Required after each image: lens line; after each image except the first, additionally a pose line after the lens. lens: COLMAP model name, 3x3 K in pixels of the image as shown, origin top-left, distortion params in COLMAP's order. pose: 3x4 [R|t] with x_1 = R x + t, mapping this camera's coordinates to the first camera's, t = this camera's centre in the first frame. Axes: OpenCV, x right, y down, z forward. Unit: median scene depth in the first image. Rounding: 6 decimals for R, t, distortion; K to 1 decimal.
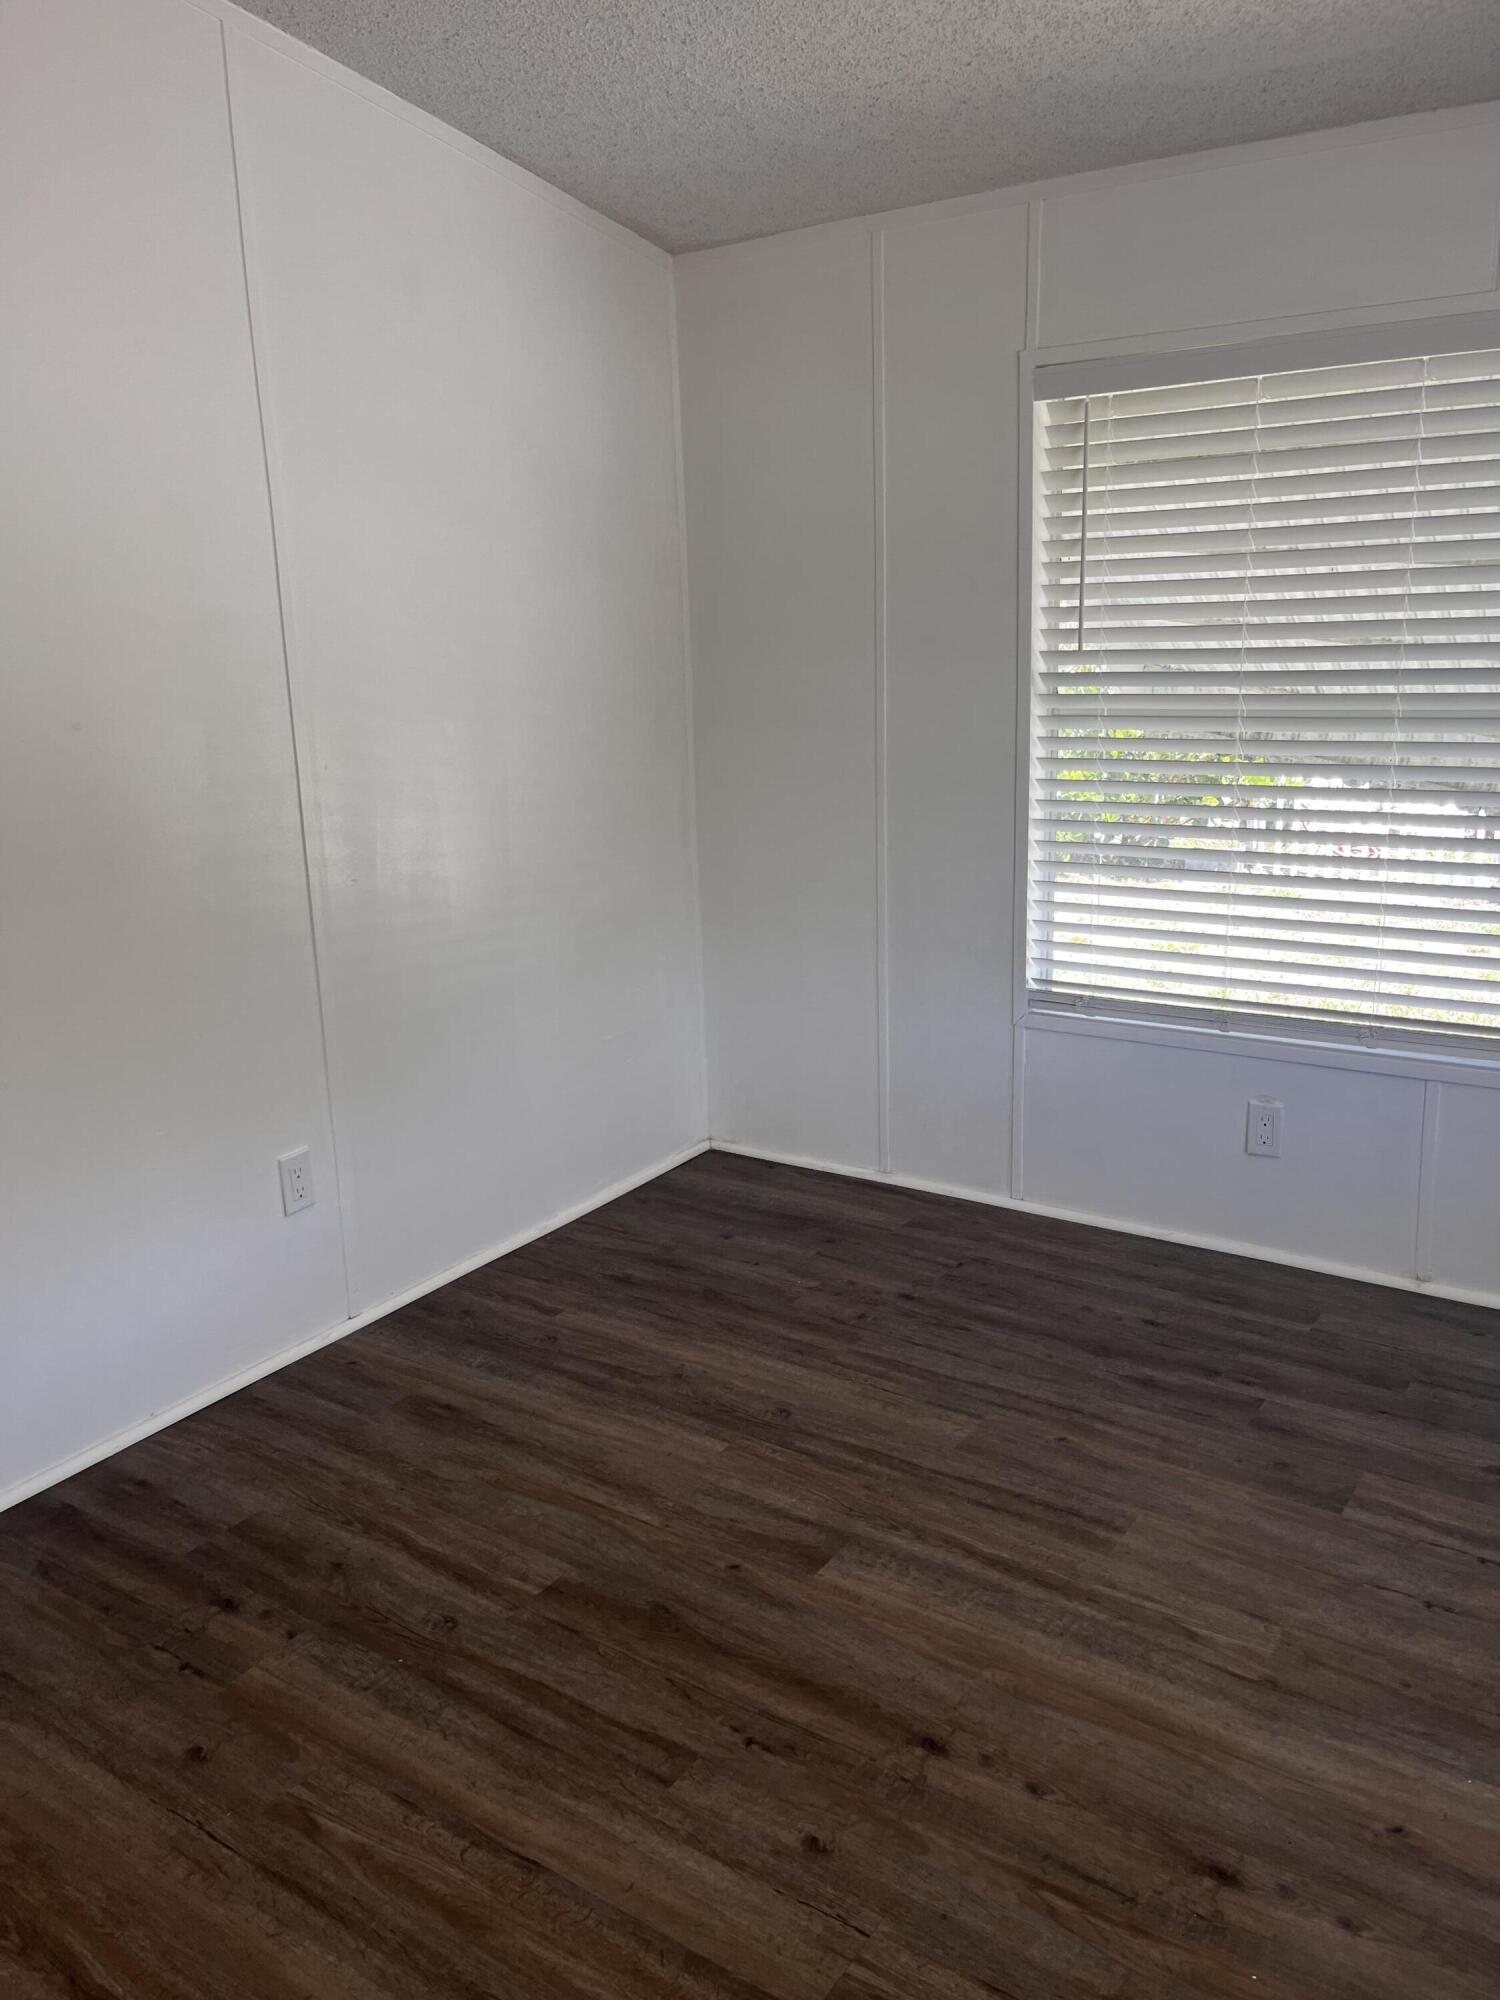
lens RADIAL K [[1529.1, 0, 750.9], [0, 1529.1, 1017.7], [0, 0, 1]] dist [0.061314, -0.081907]
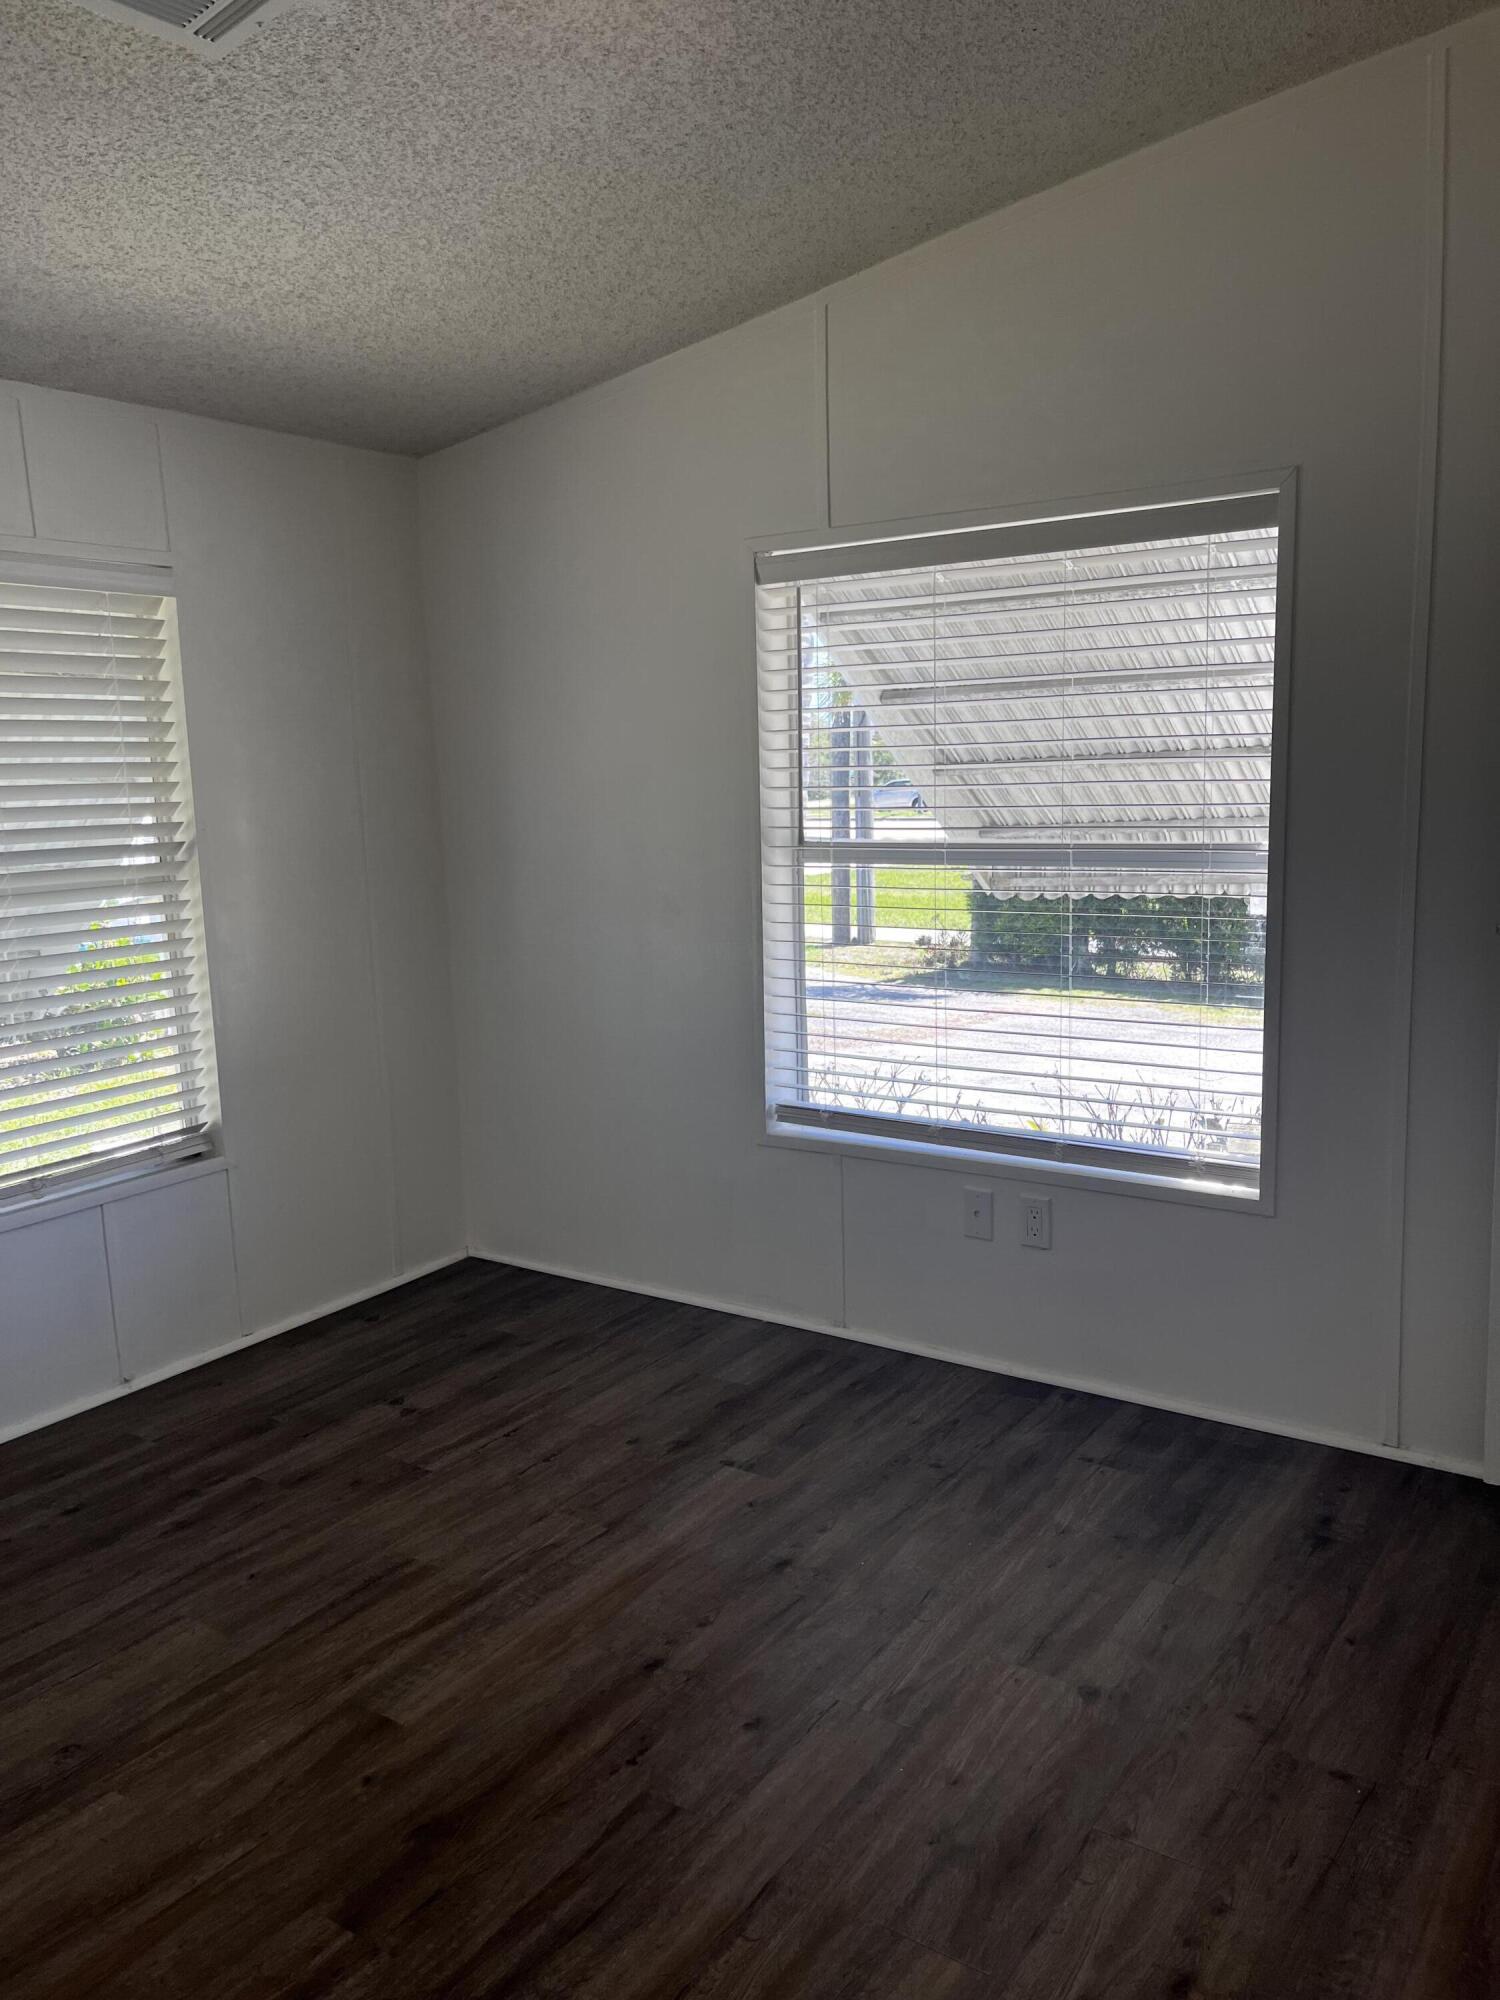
lens RADIAL K [[1529.1, 0, 756.0], [0, 1529.1, 979.6], [0, 0, 1]] dist [0.061314, -0.081907]
pose [[-0.005791, -0.109216, 0.994001, -0.850833], [0.278802, 0.954426, 0.106492, -0.131125], [-0.960331, 0.277747, 0.024922, 0.596118]]
